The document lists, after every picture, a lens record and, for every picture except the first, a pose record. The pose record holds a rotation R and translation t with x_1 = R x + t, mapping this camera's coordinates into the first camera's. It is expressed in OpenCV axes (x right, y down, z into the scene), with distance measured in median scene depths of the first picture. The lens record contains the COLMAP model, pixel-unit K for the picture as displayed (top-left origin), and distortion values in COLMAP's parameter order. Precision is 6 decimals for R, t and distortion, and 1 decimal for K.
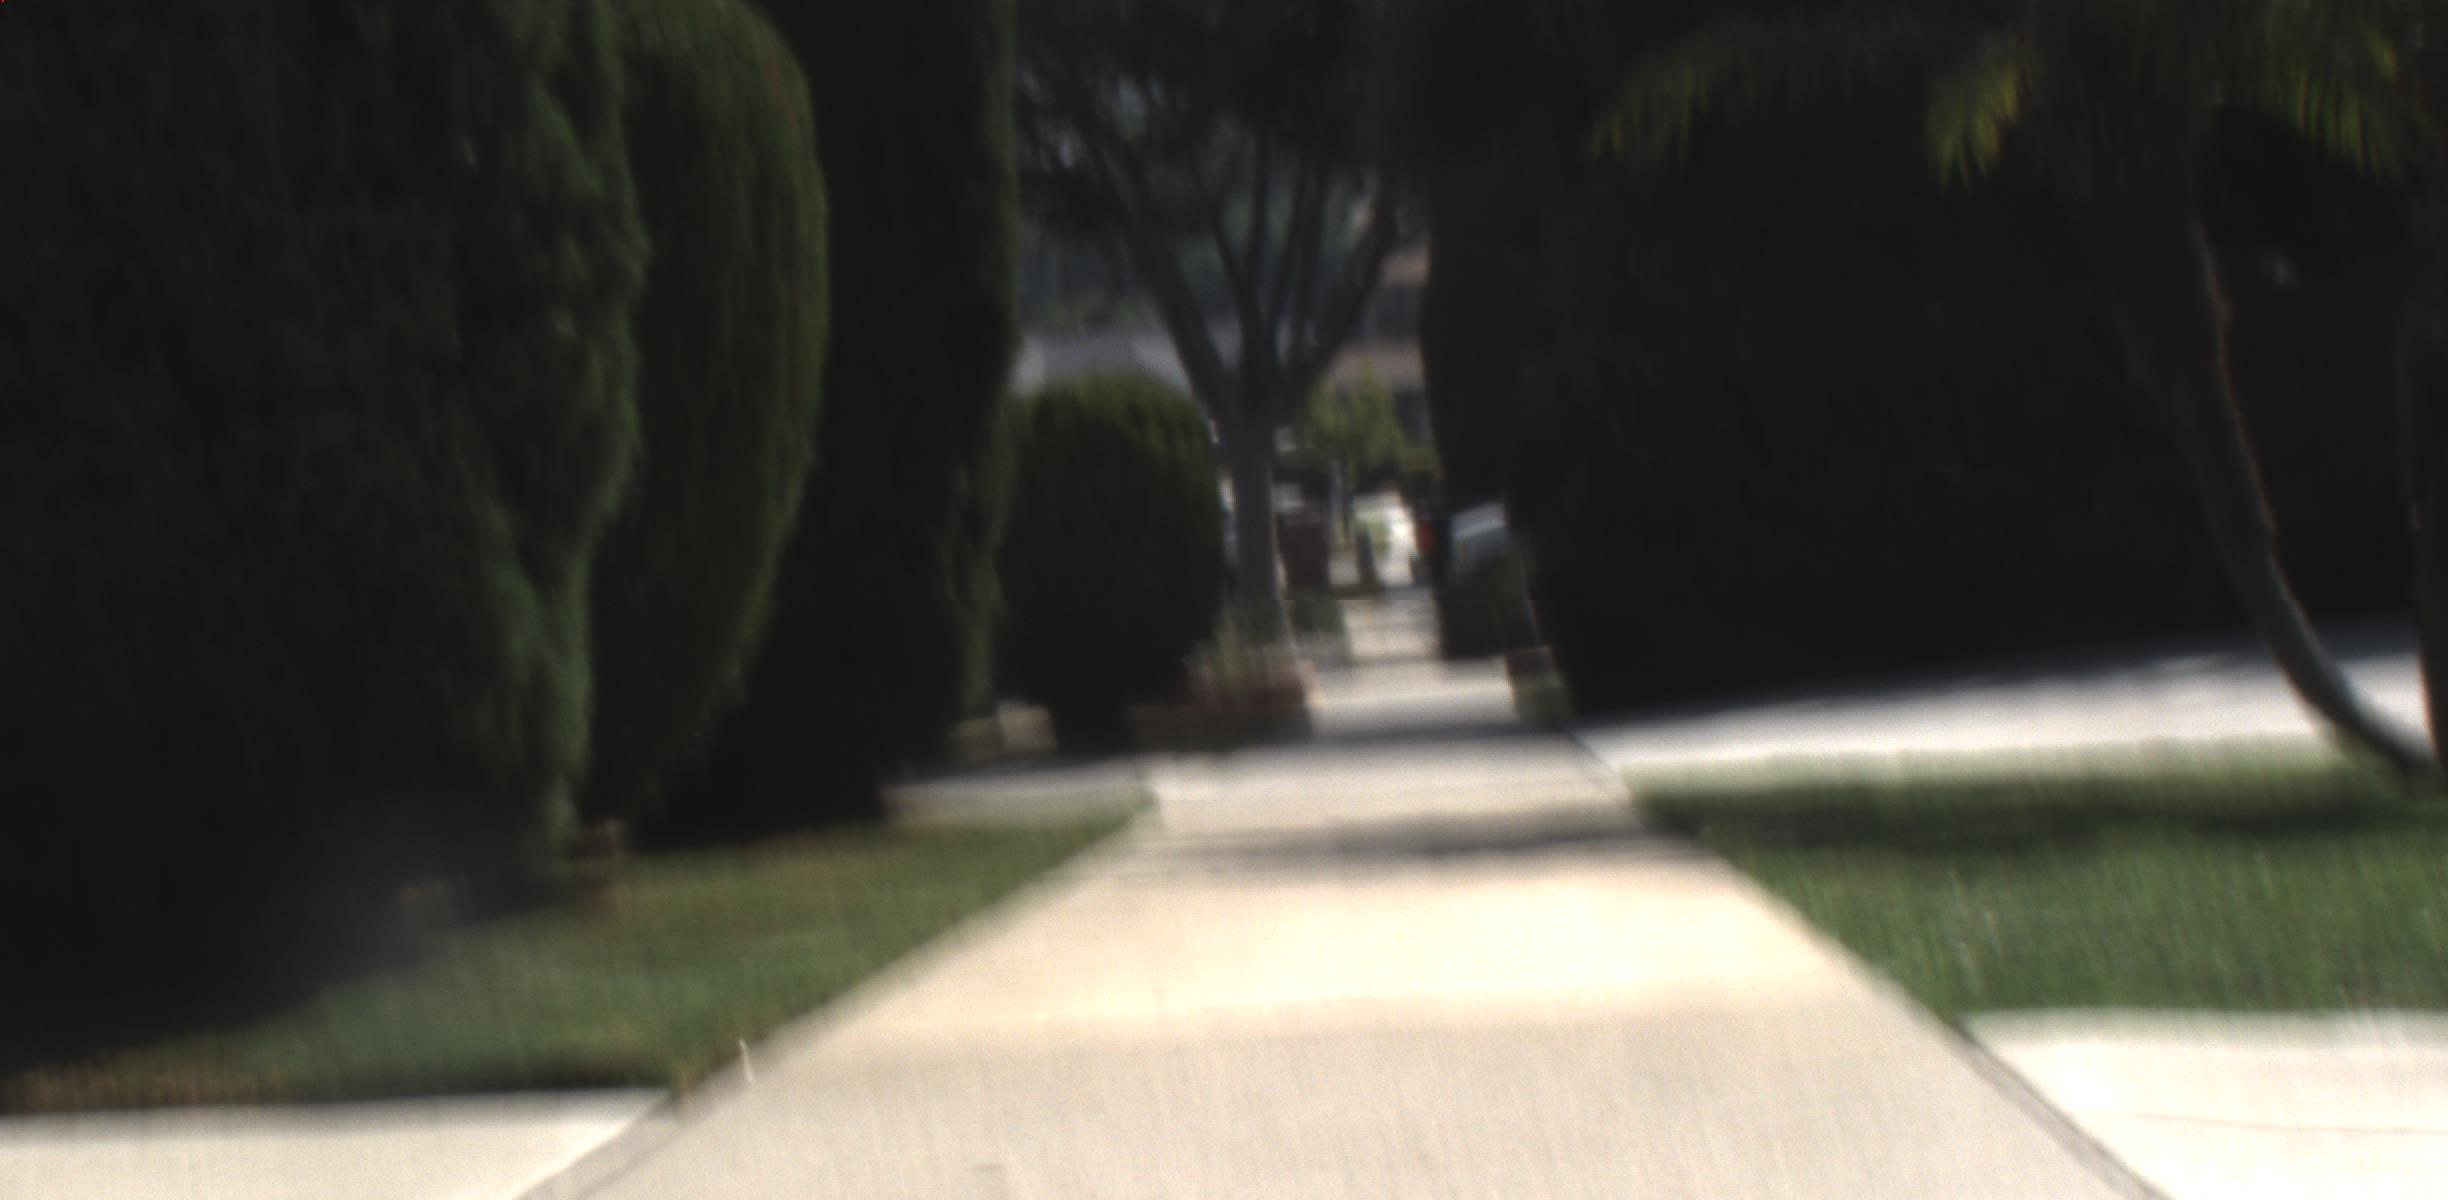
lens RADIAL K [[7282.2, 0, 1217.4], [0, 7282.2, 529.2], [0, 0, 1]] dist [-4.879665, 0.479855]
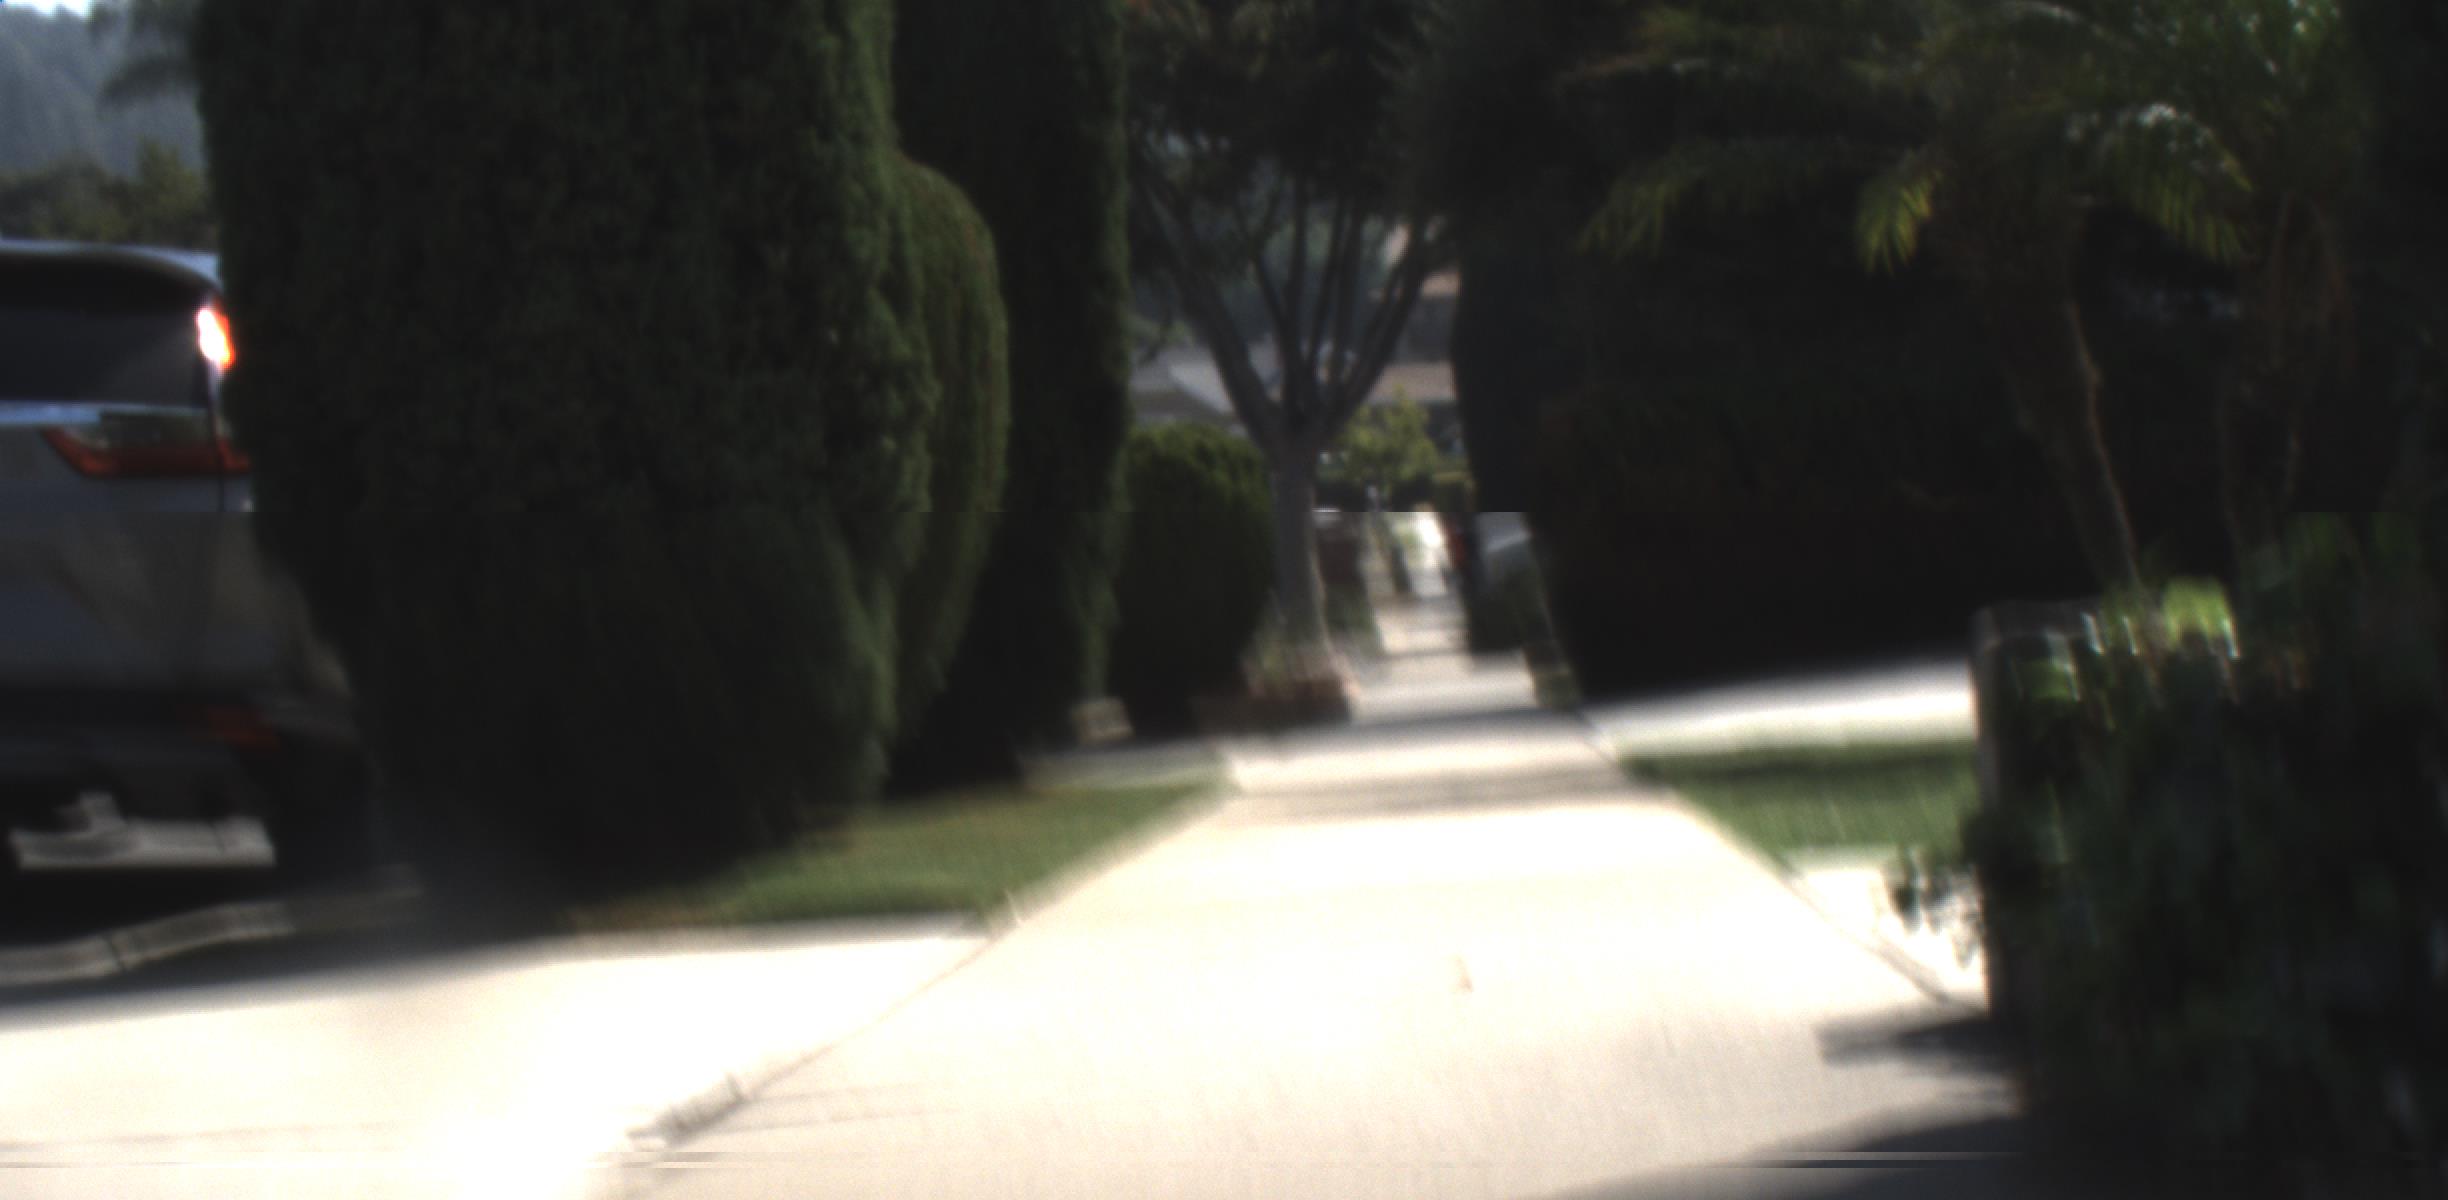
lens RADIAL K [[7130.6, 0, 1224.0], [0, 7130.6, 600.0], [0, 0, 1]] dist [0.188503, 0.444495]
pose [[0.999871, -0.015400, -0.004530, -0.001646], [0.015436, 0.999848, 0.008102, -0.000795], [0.004404, -0.008171, 0.999957, -0.081519]]
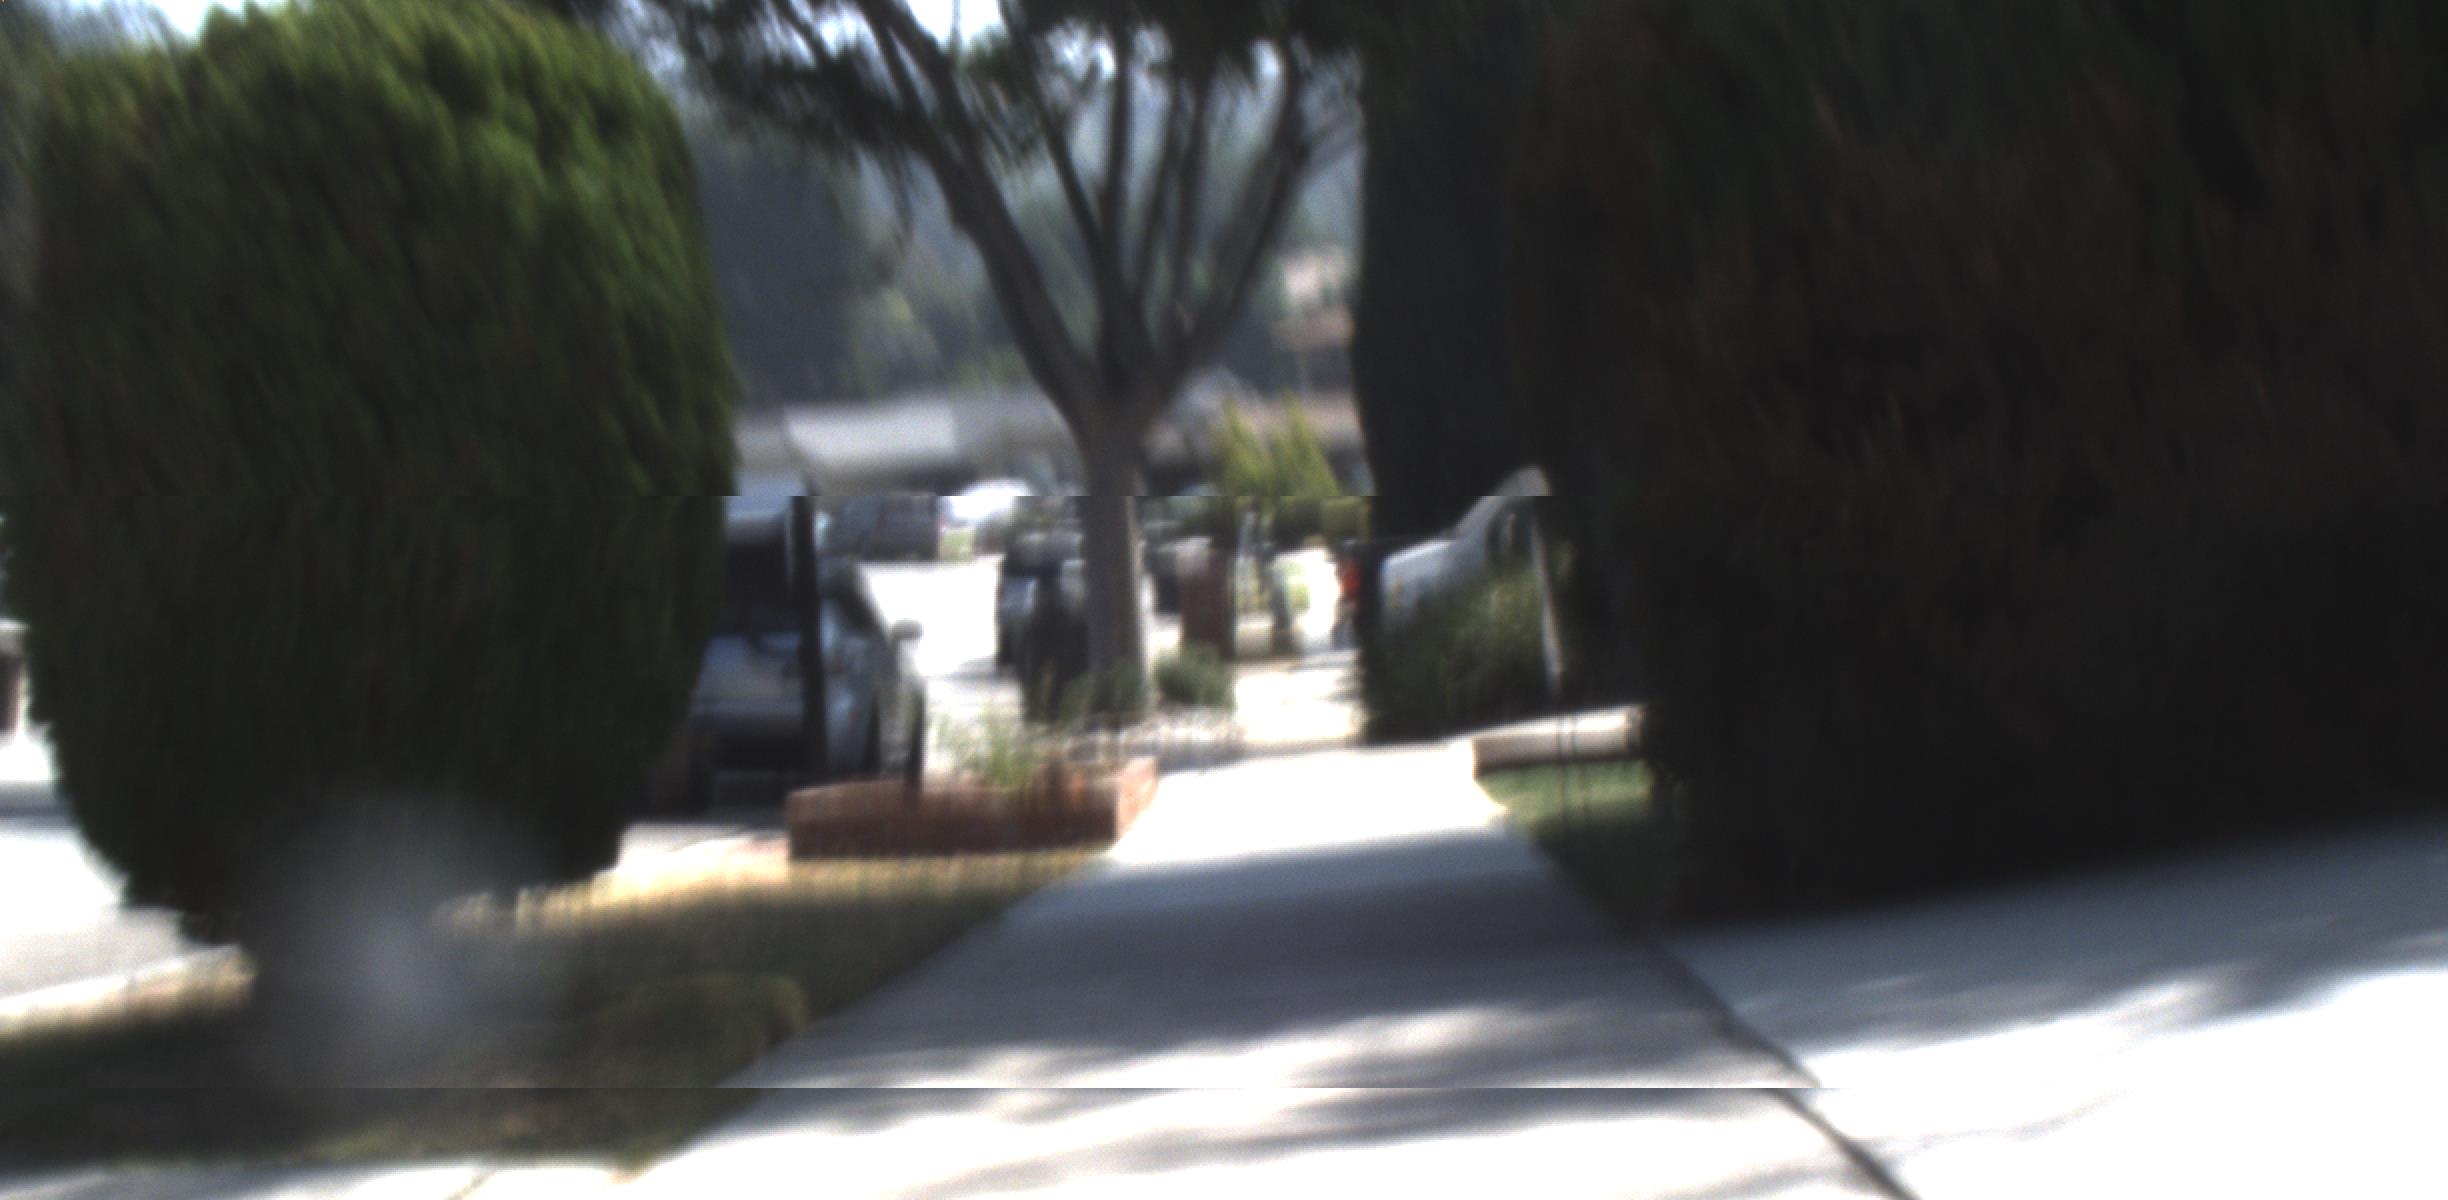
lens RADIAL K [[7130.6, 0, 1224.0], [0, 7130.6, 600.0], [0, 0, 1]] dist [0.188503, 0.444495]
pose [[0.999823, -0.016397, 0.009216, 0.012337], [0.016404, 0.999865, -0.000683, 0.005731], [-0.009203, 0.000834, 0.999957, 0.358037]]
